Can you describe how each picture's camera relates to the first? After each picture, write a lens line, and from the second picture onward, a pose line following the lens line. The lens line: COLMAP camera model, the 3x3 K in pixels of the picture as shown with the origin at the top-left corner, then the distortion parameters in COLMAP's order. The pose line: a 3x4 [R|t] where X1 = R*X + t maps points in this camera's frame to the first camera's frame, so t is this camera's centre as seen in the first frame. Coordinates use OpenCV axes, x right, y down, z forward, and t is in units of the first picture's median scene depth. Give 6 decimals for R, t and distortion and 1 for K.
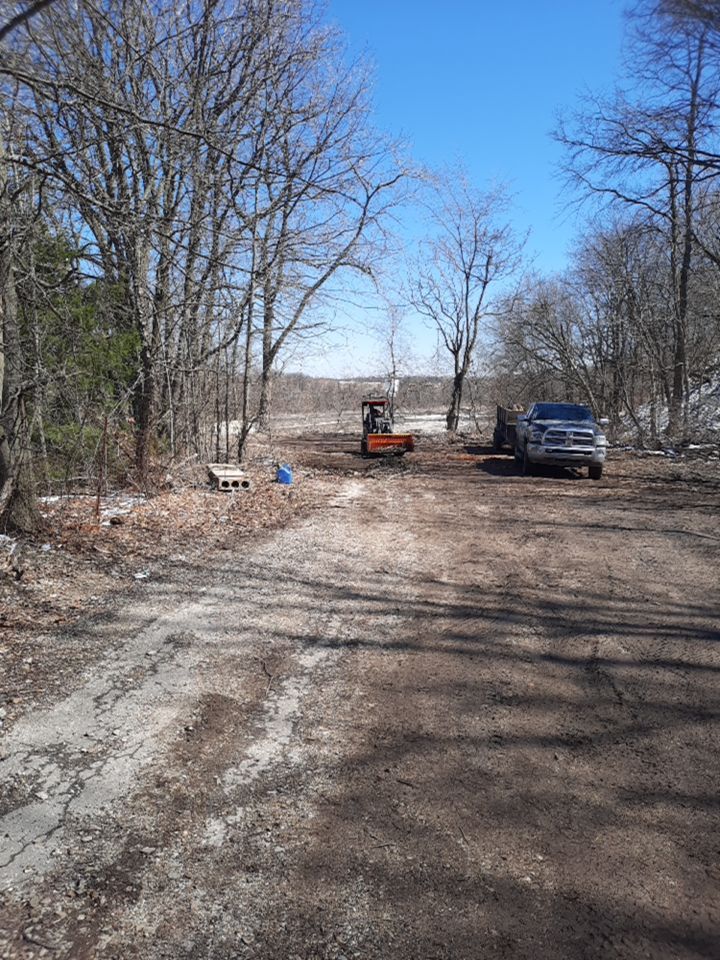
lens RADIAL K [[687.0, 0, 361.7], [0, 687.0, 482.1], [0, 0, 1]] dist [0.039326, -0.044524]
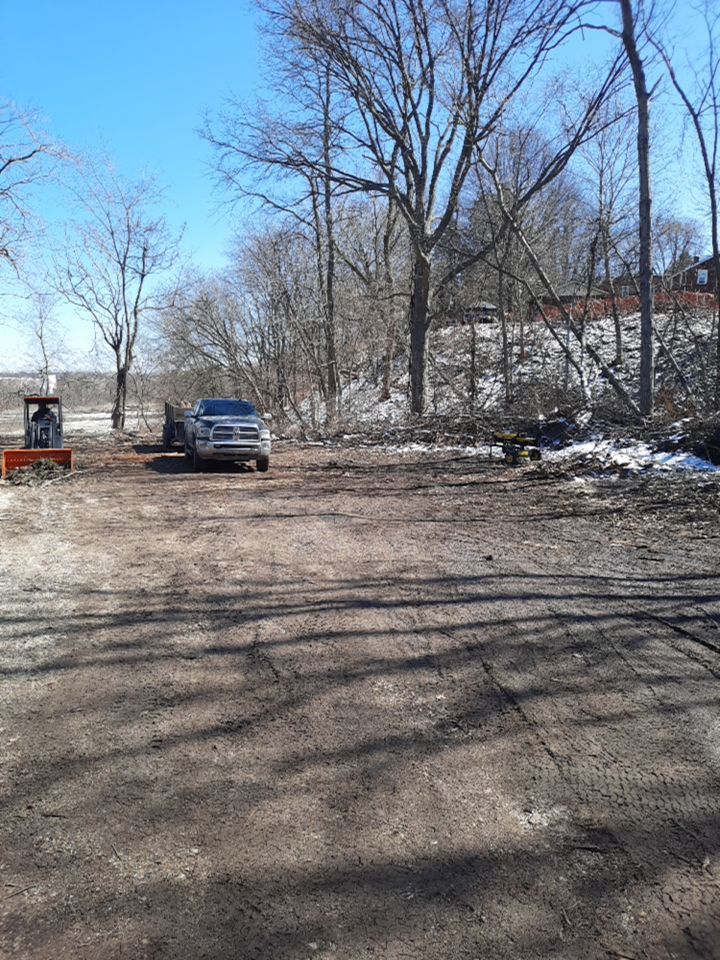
lens RADIAL K [[687.0, 0, 361.7], [0, 687.0, 482.1], [0, 0, 1]] dist [0.039326, -0.044524]
pose [[0.893700, -0.069337, 0.443276, 0.006295], [0.066940, 0.997534, 0.021074, 0.000089], [-0.443644, 0.010839, 0.896138, -0.001797]]
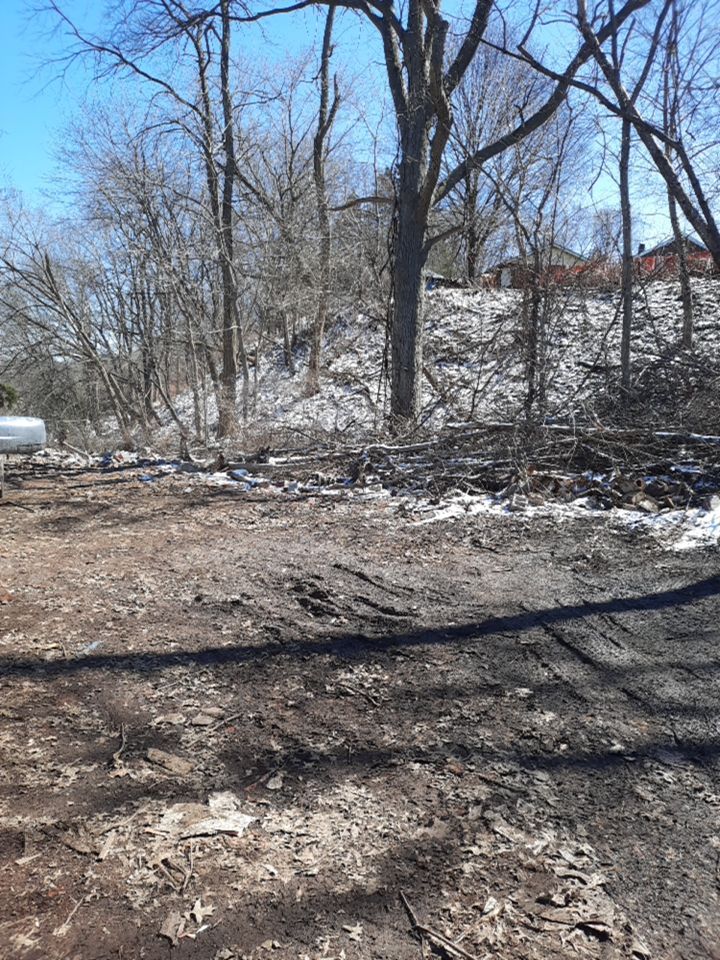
lens RADIAL K [[687.0, 0, 361.7], [0, 687.0, 482.1], [0, 0, 1]] dist [0.039326, -0.044524]
pose [[0.800429, -0.064667, 0.595929, 0.230426], [0.056942, 0.997871, 0.031801, -0.056330], [-0.596717, 0.008479, 0.802407, 0.587805]]
